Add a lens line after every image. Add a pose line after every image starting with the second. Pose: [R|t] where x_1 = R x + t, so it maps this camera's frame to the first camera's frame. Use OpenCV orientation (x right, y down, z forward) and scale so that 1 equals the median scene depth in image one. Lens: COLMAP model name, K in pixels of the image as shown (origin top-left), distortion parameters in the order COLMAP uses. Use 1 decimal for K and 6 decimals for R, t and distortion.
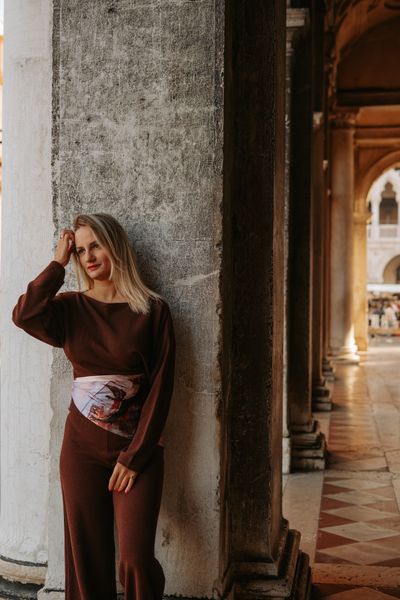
lens RADIAL K [[877.0, 0, 199.1], [0, 877.0, 302.1], [0, 0, 1]] dist [-0.006238, 0.000000]
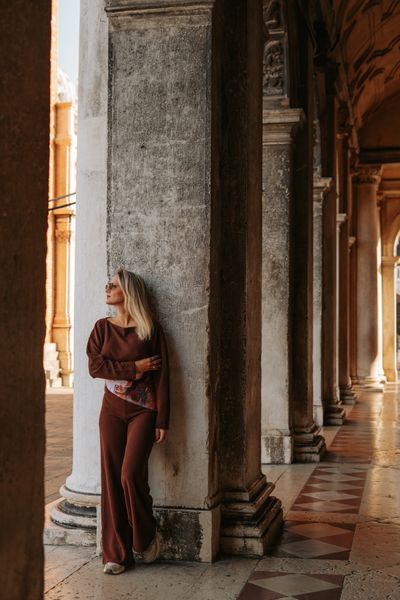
lens RADIAL K [[877.0, 0, 200.9], [0, 877.0, 298.9], [0, 0, 1]] dist [-0.006238, 0.000000]
pose [[0.997685, -0.004531, -0.067858, 0.117101], [0.001192, 0.998790, -0.049170, 0.031590], [0.067998, 0.048975, 0.996483, -0.607703]]
